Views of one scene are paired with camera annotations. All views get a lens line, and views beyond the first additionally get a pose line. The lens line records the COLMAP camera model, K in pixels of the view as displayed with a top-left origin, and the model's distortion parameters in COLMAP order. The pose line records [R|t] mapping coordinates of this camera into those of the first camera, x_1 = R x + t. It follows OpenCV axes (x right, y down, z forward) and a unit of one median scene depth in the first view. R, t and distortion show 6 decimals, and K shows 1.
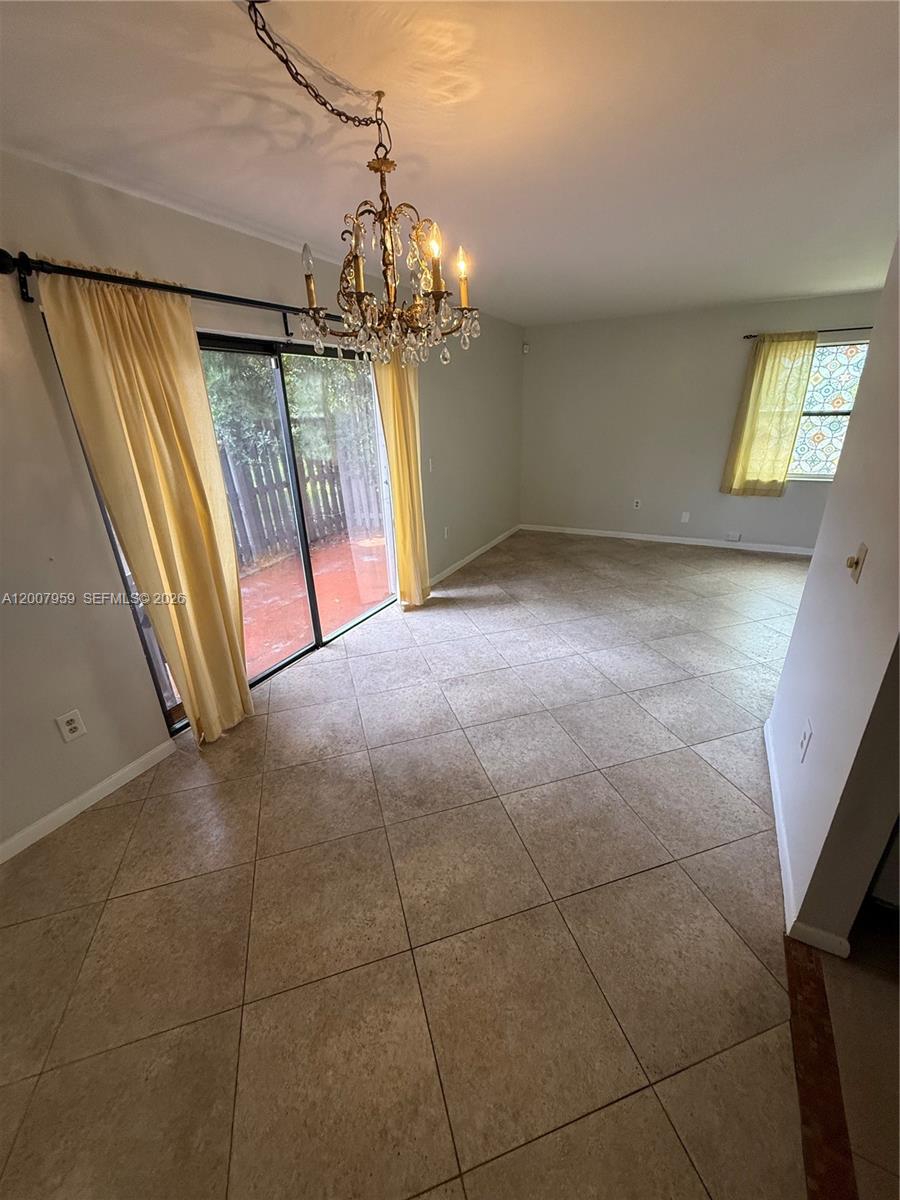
lens RADIAL K [[477.0, 0, 448.6], [0, 477.0, 600.3], [0, 0, 1]] dist [0.000584, -0.000119]
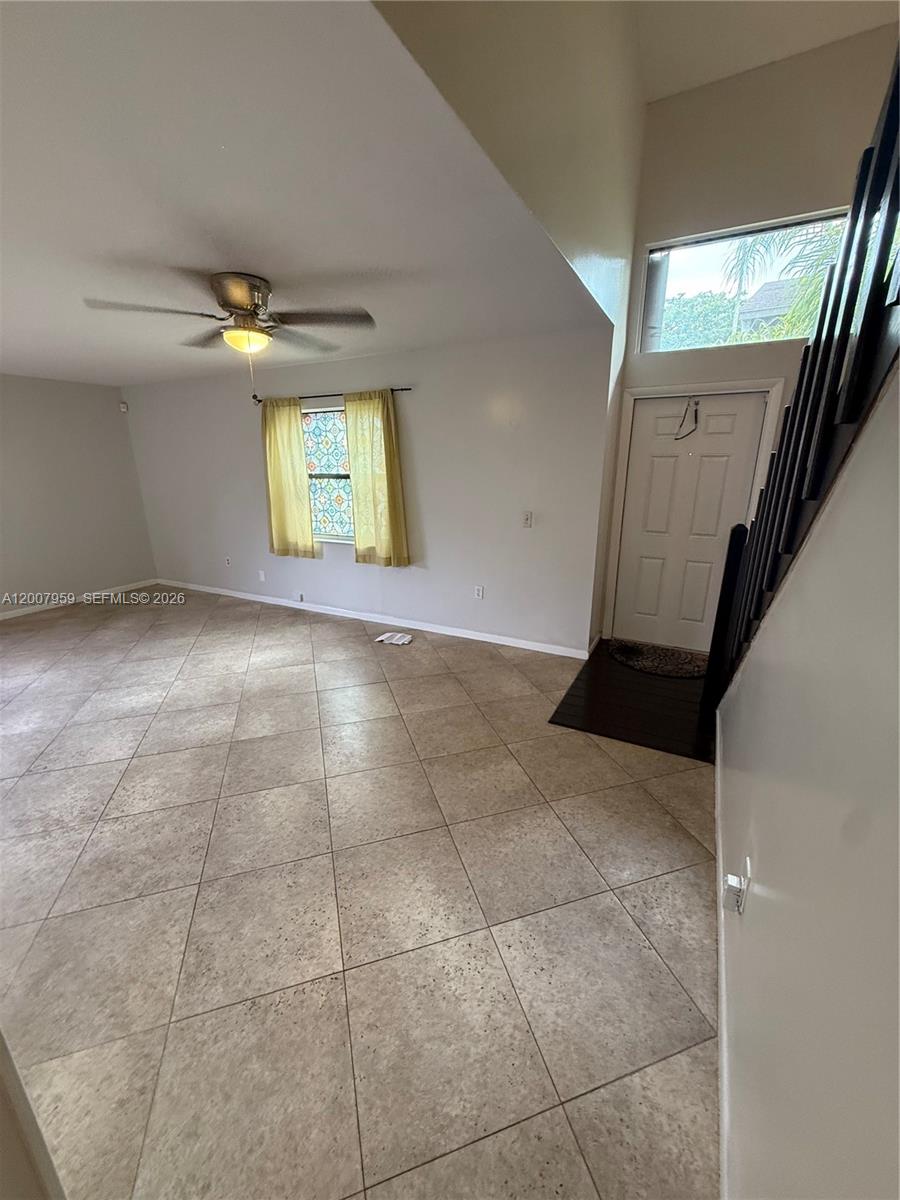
lens RADIAL K [[479.1, 0, 448.5], [0, 479.1, 598.6], [0, 0, 1]] dist [0.001164, 0.000173]
pose [[0.999772, 0.018337, 0.010941, 1.176757], [-0.017149, 0.994816, -0.100236, -0.048777], [-0.012722, 0.100025, 0.994904, 0.033397]]
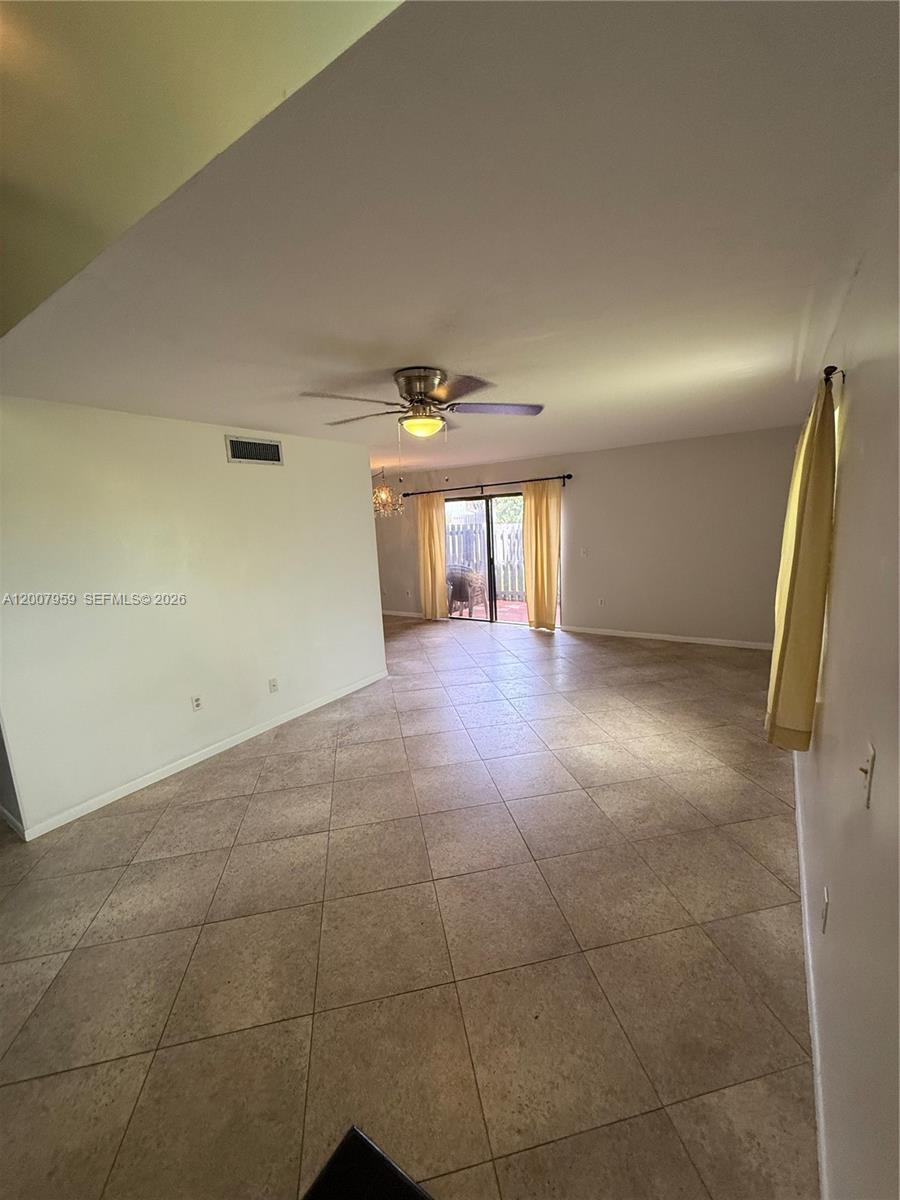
lens RADIAL K [[477.0, 0, 450.0], [0, 477.0, 600.0], [0, 0, 1]] dist [-0.002731, -0.000021]
pose [[-0.101017, 0.206322, -0.973256, 1.577273], [-0.325649, 0.917513, 0.228305, -0.367160], [0.940079, 0.340003, -0.025496, 0.722673]]
